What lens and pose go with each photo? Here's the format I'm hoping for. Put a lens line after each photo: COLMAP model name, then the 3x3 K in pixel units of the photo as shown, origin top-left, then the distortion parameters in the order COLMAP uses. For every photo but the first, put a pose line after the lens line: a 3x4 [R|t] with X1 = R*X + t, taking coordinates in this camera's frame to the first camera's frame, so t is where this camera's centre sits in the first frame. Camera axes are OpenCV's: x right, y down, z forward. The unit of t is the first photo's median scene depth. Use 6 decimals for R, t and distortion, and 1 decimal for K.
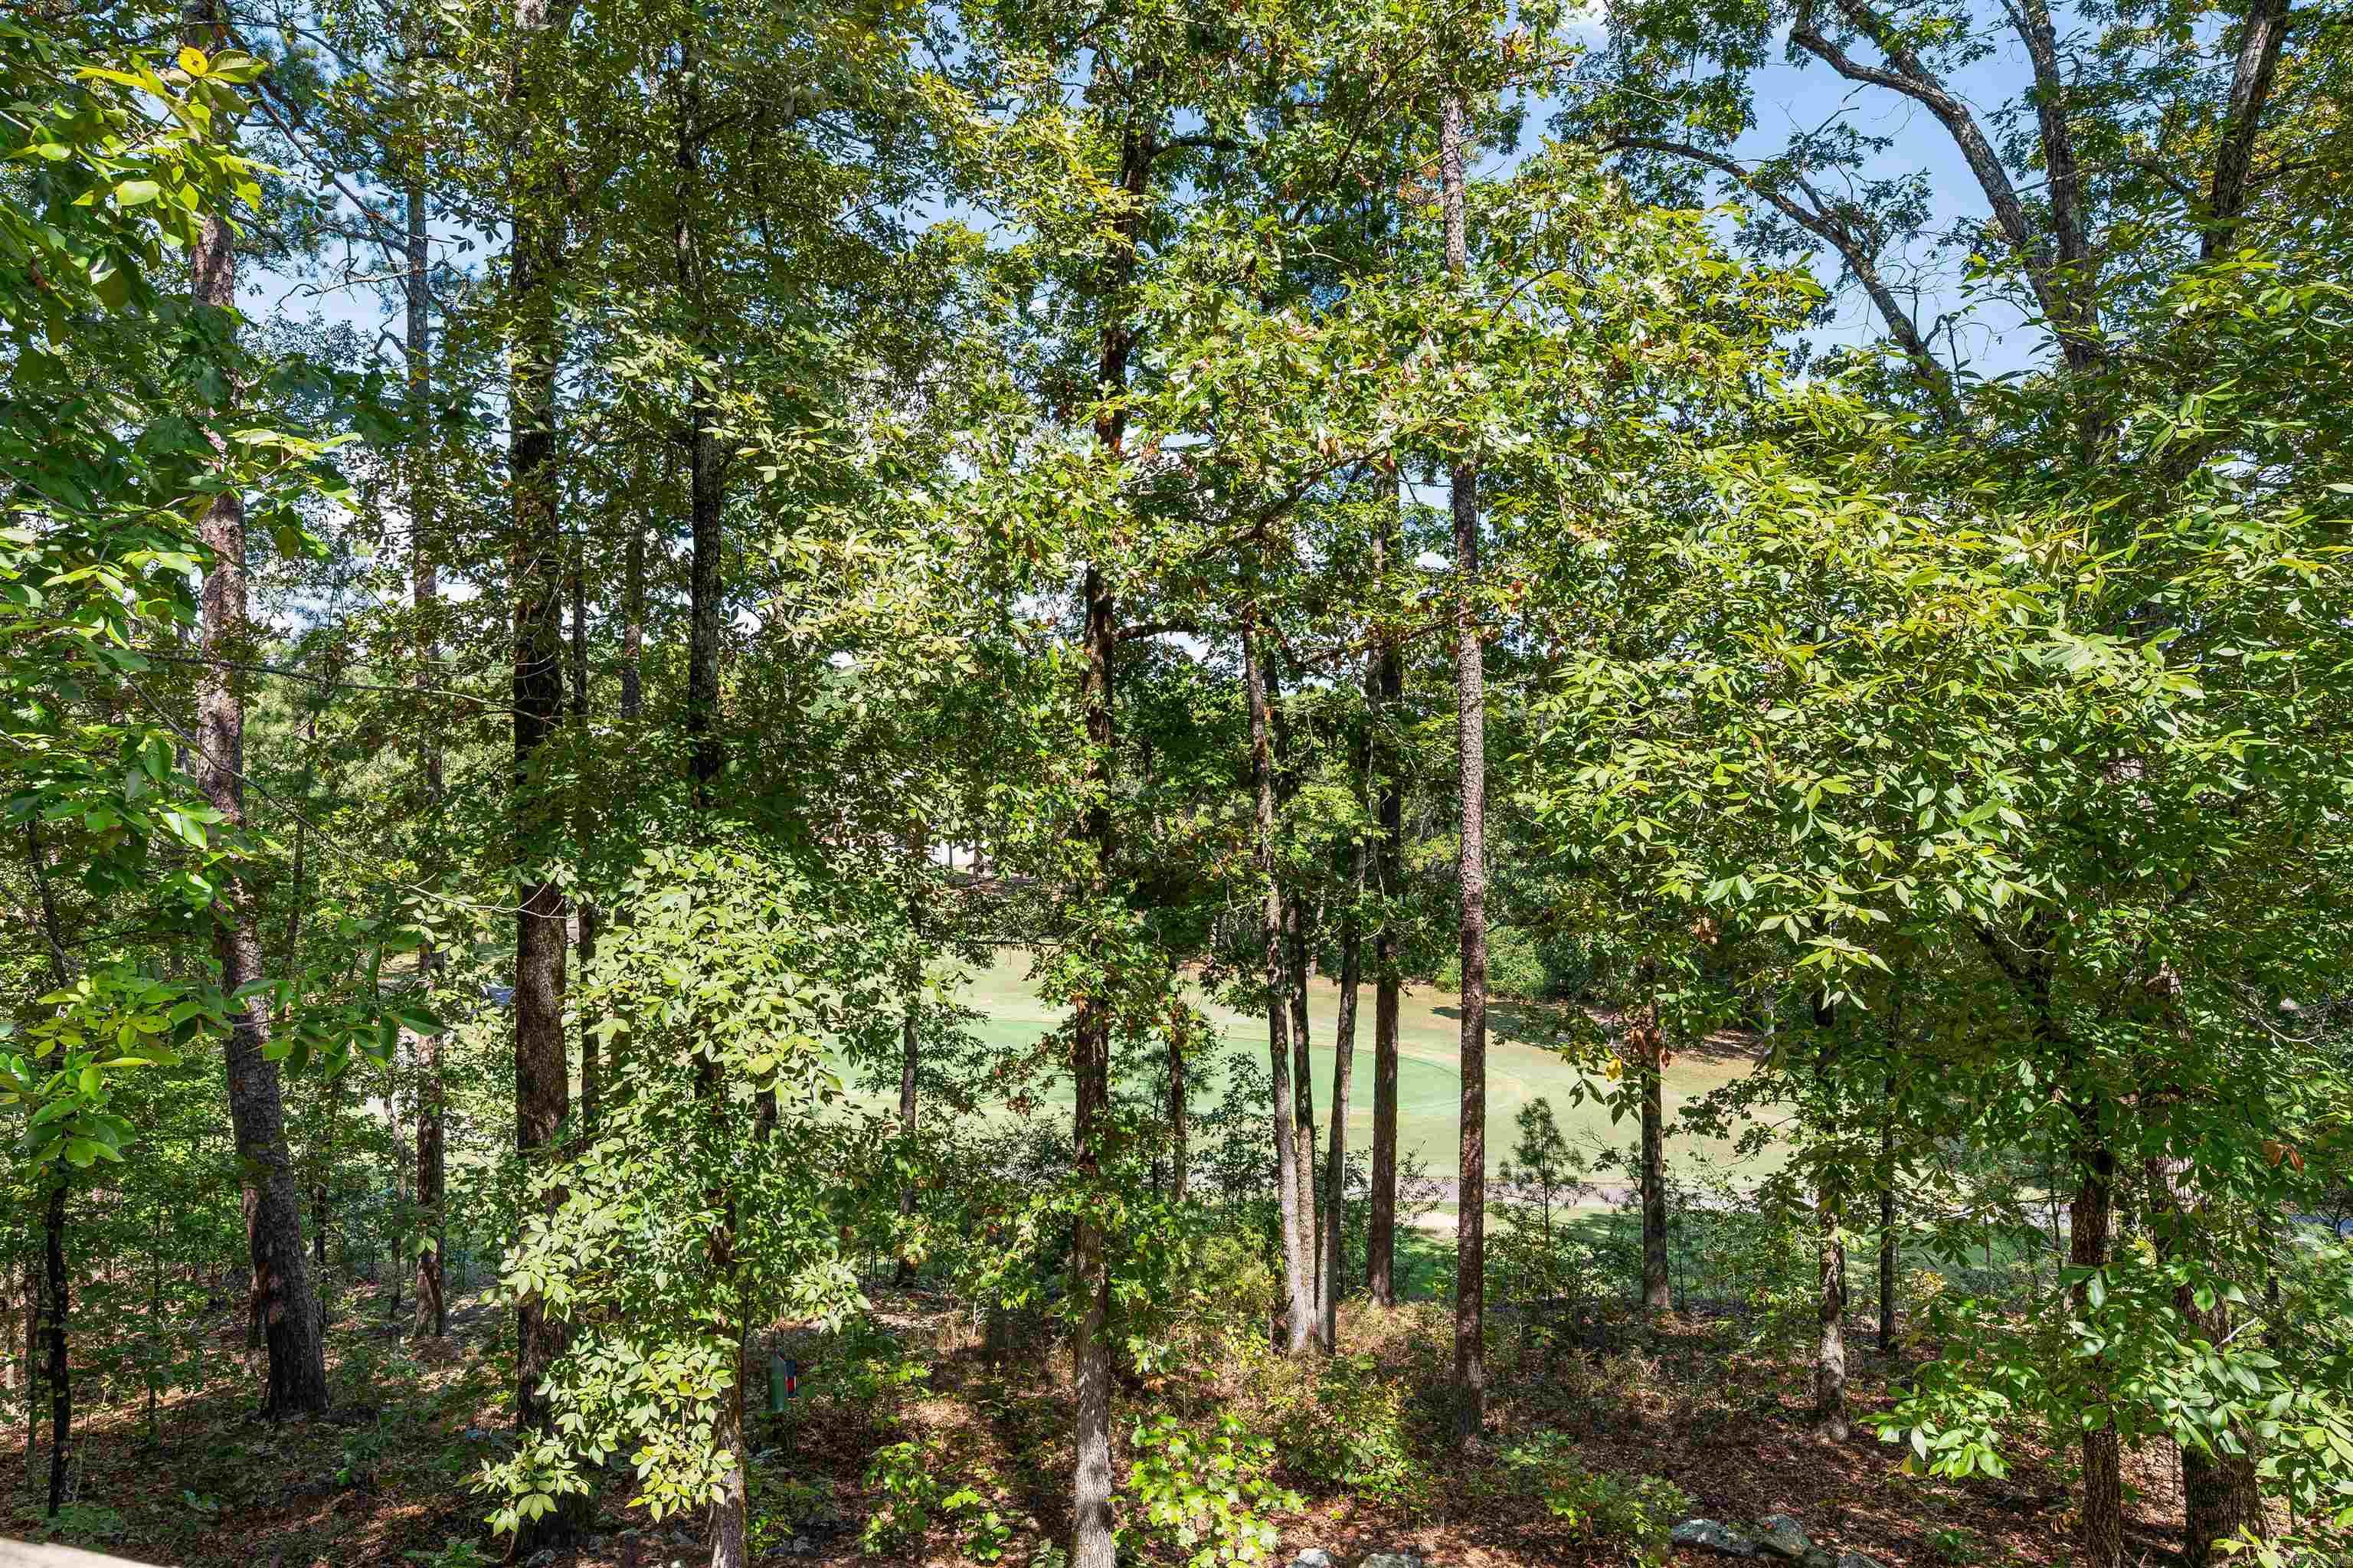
lens RADIAL K [[1432.1, 0, 1078.6], [0, 1432.1, 780.7], [0, 0, 1]] dist [-0.006159, 0.002949]
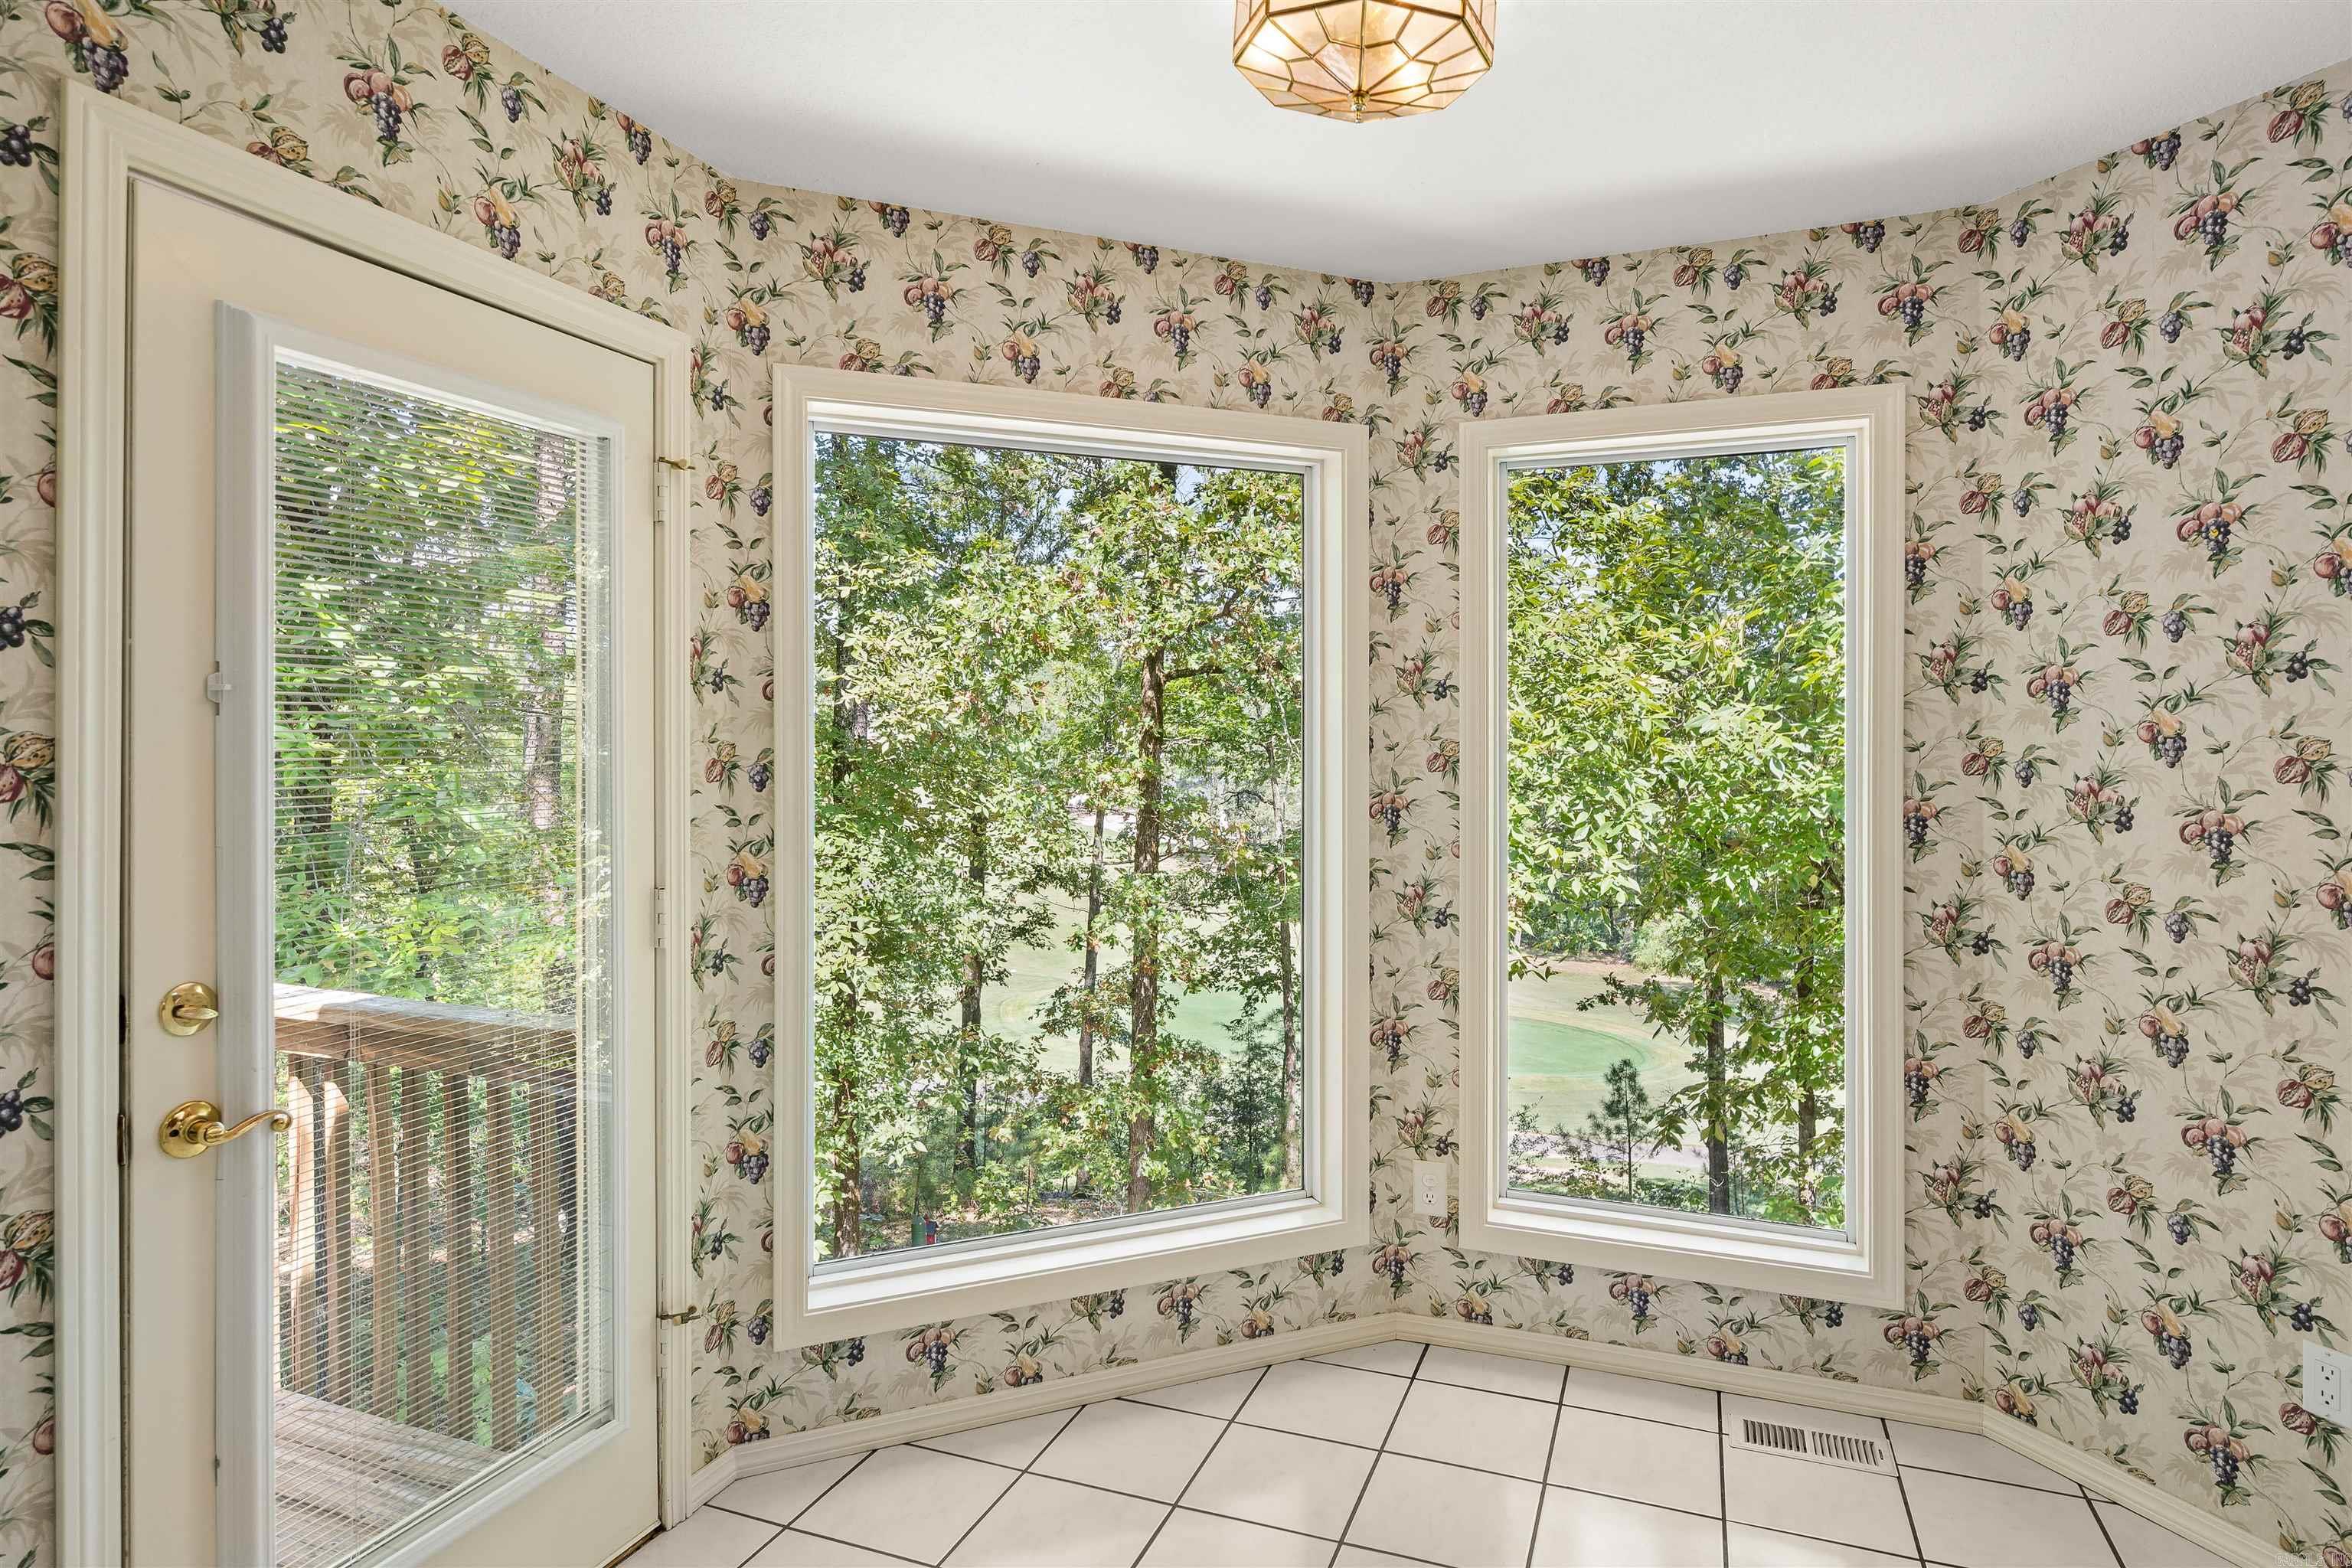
lens RADIAL K [[1316.6, 0, 1160.3], [0, 1316.6, 735.8], [0, 0, 1]] dist [-0.002925, 0.000648]
pose [[0.992512, 0.012739, -0.121479, 0.171519], [-0.015435, 0.999654, -0.021280, -0.020238], [0.121166, 0.022995, 0.992366, -0.212019]]
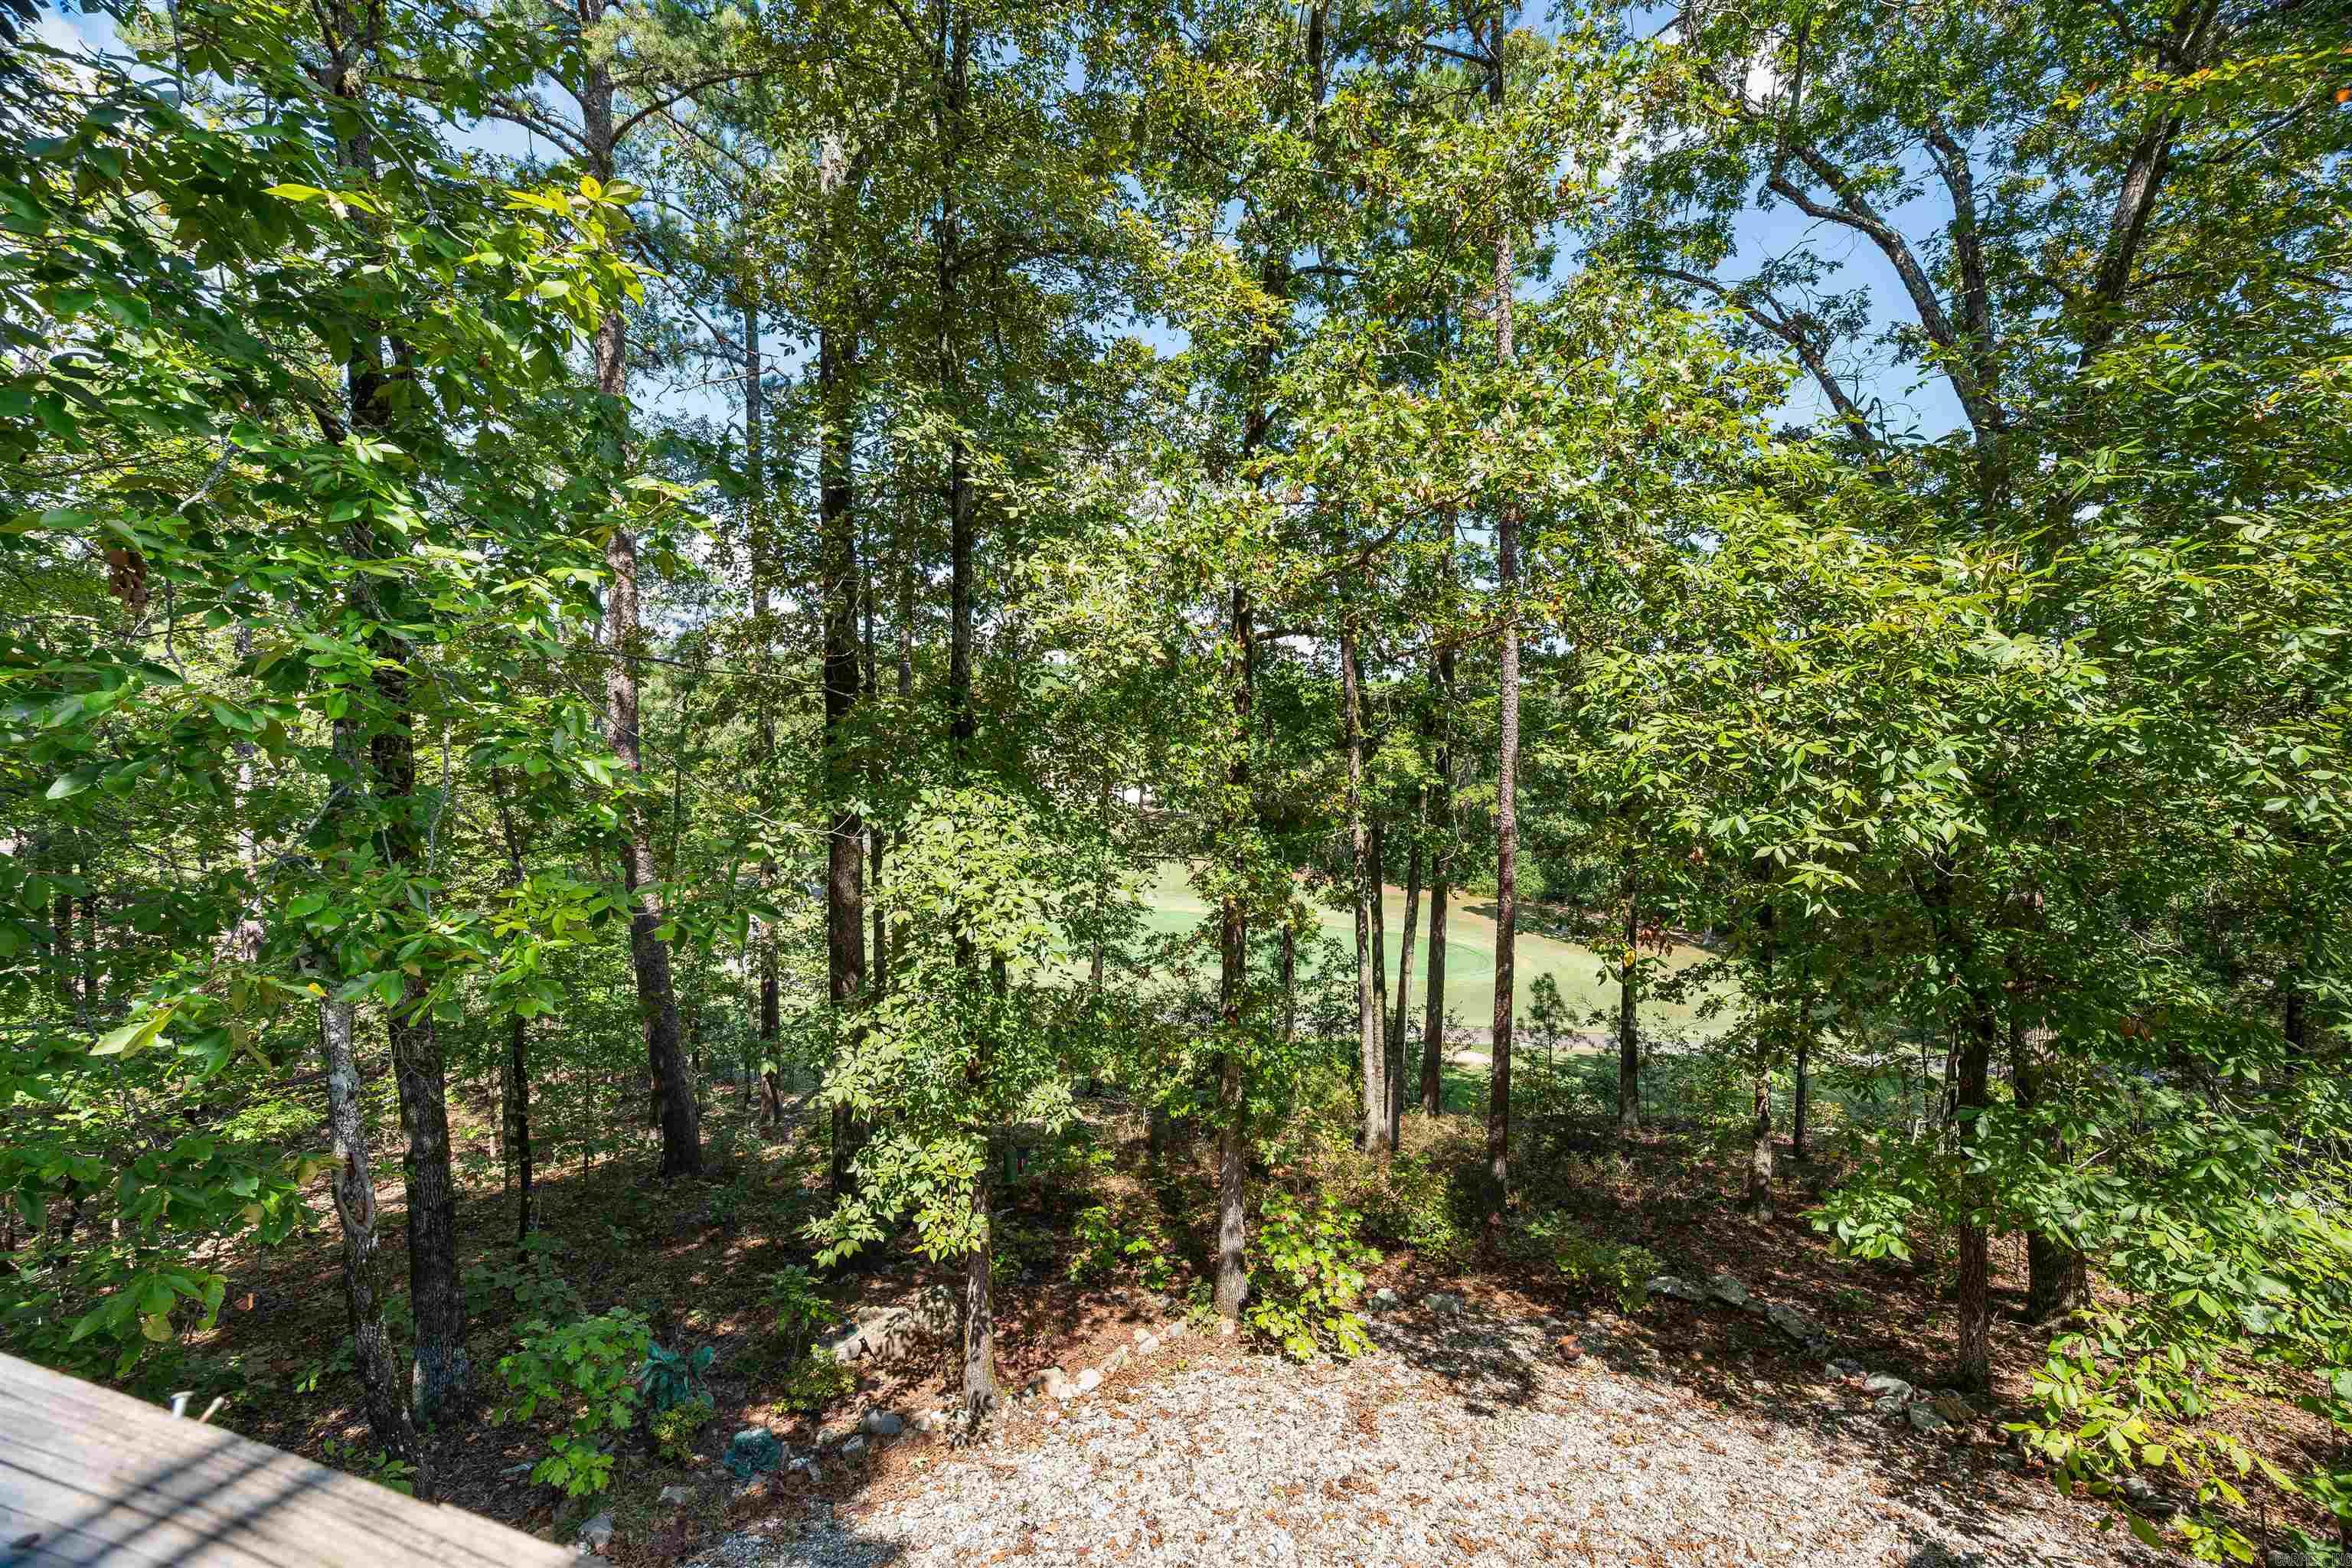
lens RADIAL K [[1005.4, 0, 1163.4], [0, 1005.4, 791.8], [0, 0, 1]] dist [-0.004134, -0.001199]
pose [[0.998817, 0.008707, -0.047844, -0.014266], [-0.006441, 0.998859, 0.047325, 0.001754], [0.048201, -0.046961, 0.997733, 0.025409]]
